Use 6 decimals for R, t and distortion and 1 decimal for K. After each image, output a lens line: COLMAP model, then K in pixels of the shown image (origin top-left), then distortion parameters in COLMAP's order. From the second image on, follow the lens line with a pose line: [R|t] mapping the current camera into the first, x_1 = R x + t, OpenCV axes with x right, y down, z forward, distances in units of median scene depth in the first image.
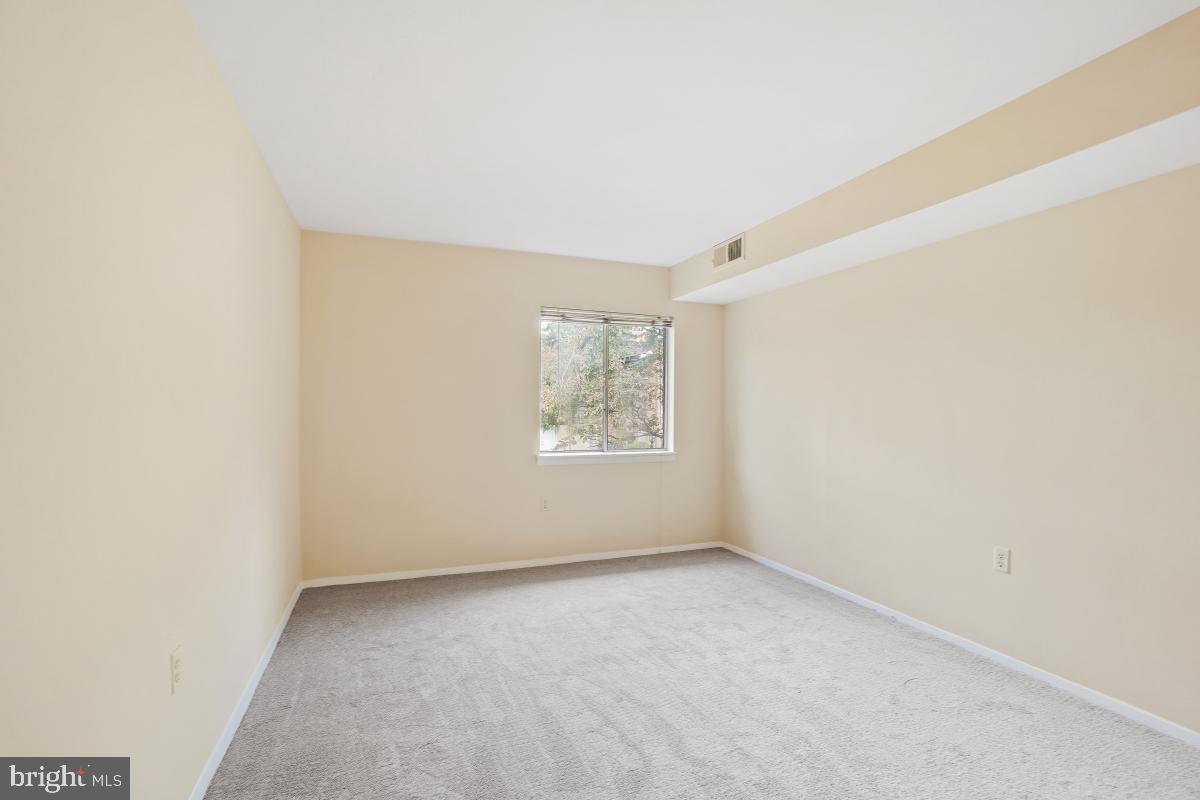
lens RADIAL K [[525.8, 0, 604.3], [0, 525.8, 421.2], [0, 0, 1]] dist [-0.032954, 0.000244]
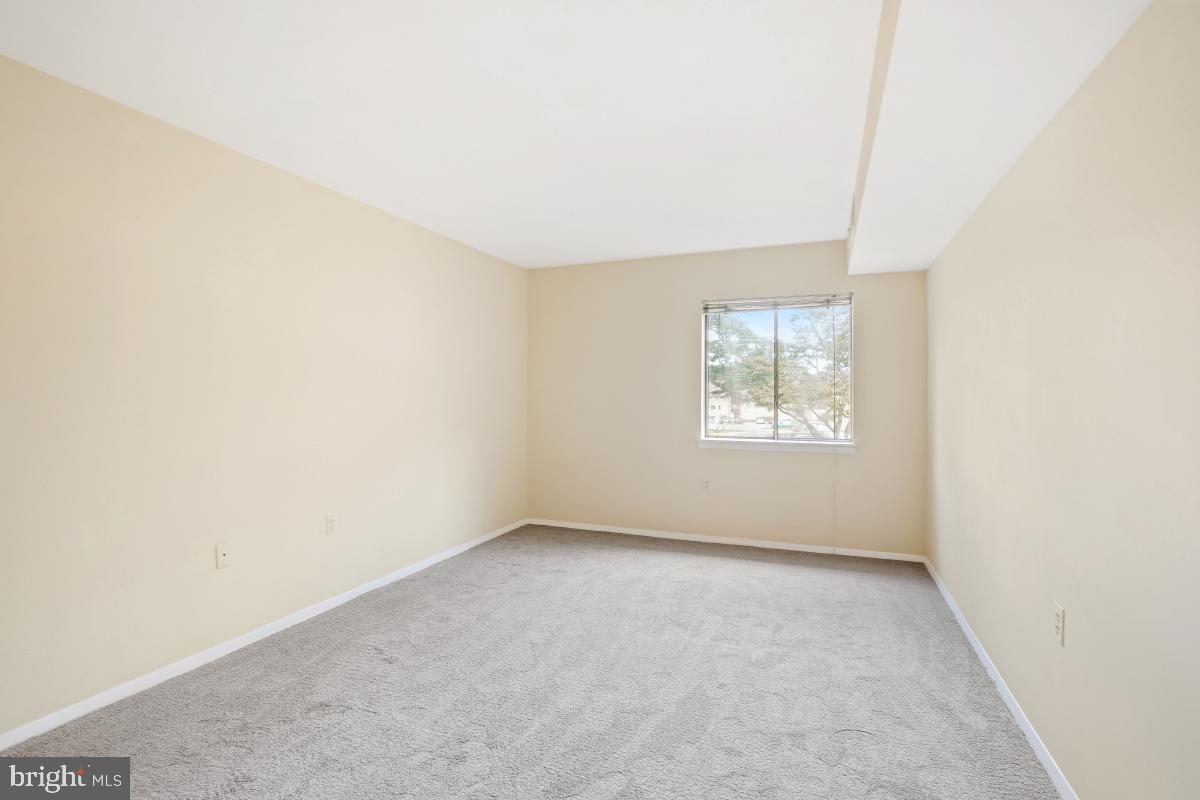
lens RADIAL K [[525.8, 0, 601.3], [0, 525.8, 402.9], [0, 0, 1]] dist [-0.032954, 0.000244]
pose [[0.739144, 0.007956, -0.673501, 0.449338], [-0.010917, 0.999940, -0.000168, -0.006814], [0.673459, 0.007477, 0.739187, 0.061743]]
